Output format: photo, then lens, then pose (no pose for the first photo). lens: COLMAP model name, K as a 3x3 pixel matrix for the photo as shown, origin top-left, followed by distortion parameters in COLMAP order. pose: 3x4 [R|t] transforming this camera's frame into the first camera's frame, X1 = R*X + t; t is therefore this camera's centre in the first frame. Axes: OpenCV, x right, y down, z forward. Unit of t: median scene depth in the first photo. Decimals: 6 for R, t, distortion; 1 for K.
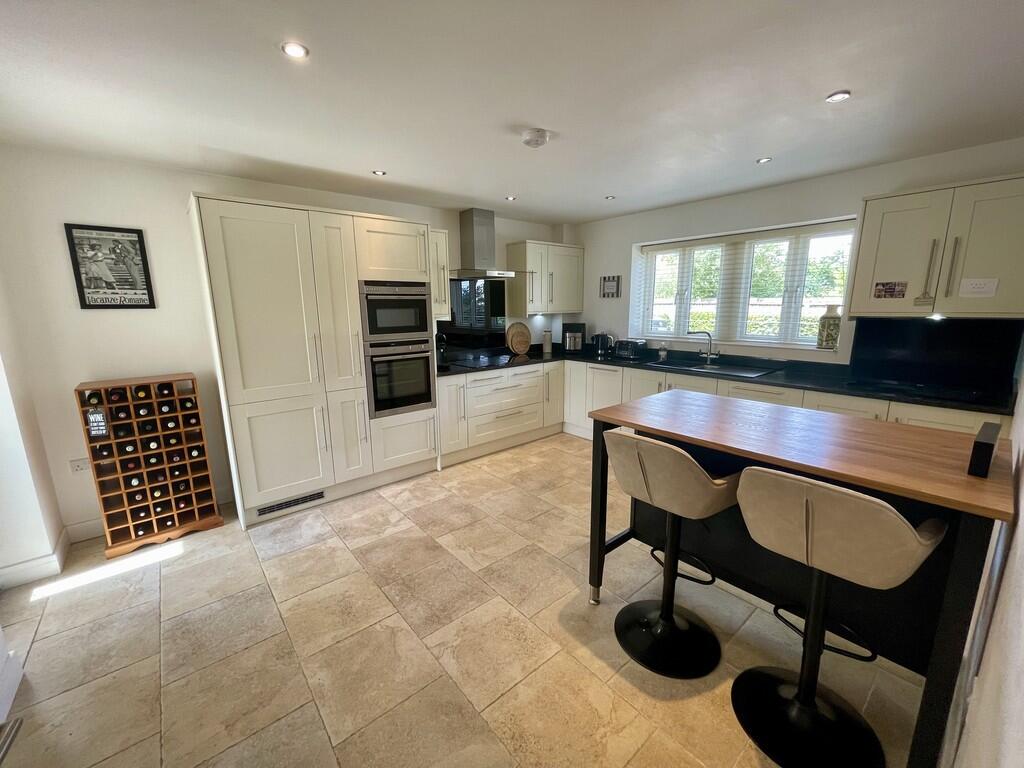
lens RADIAL K [[413.4, 0, 511.7], [0, 413.4, 385.5], [0, 0, 1]] dist [-0.004166, 0.001023]
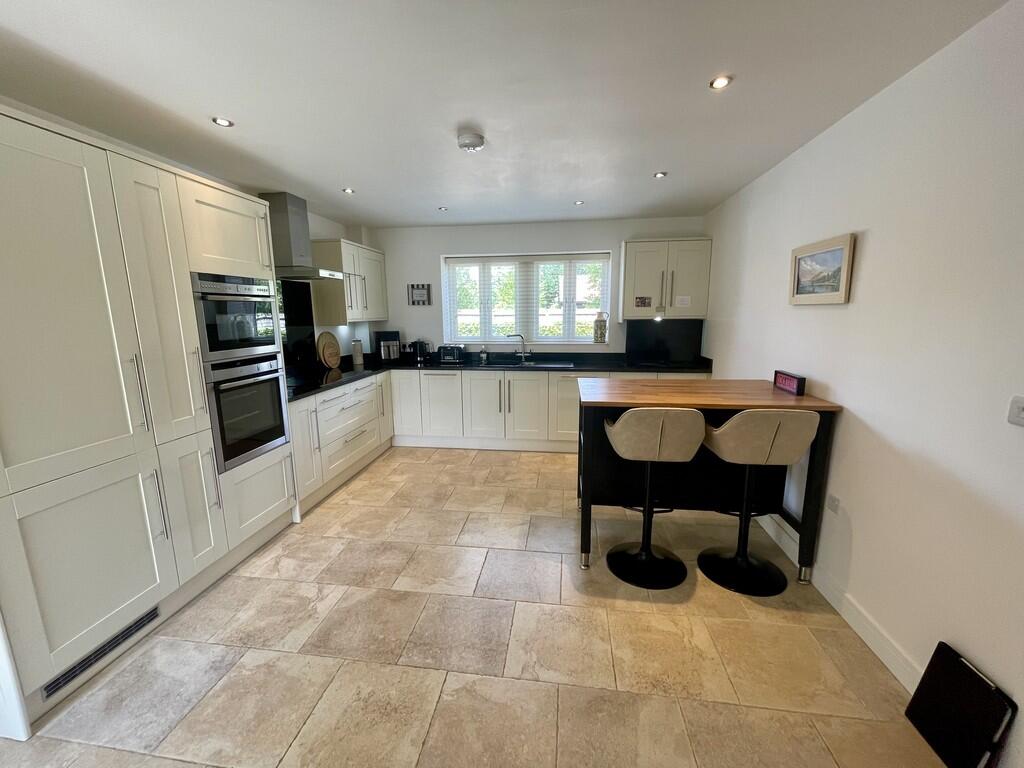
lens RADIAL K [[413.4, 0, 511.0], [0, 413.4, 383.4], [0, 0, 1]] dist [-0.004166, 0.001023]
pose [[0.741642, -0.109141, 0.661858, -0.411735], [0.129500, 0.991409, 0.018373, -0.017504], [-0.658177, 0.072084, 0.749404, 0.152899]]
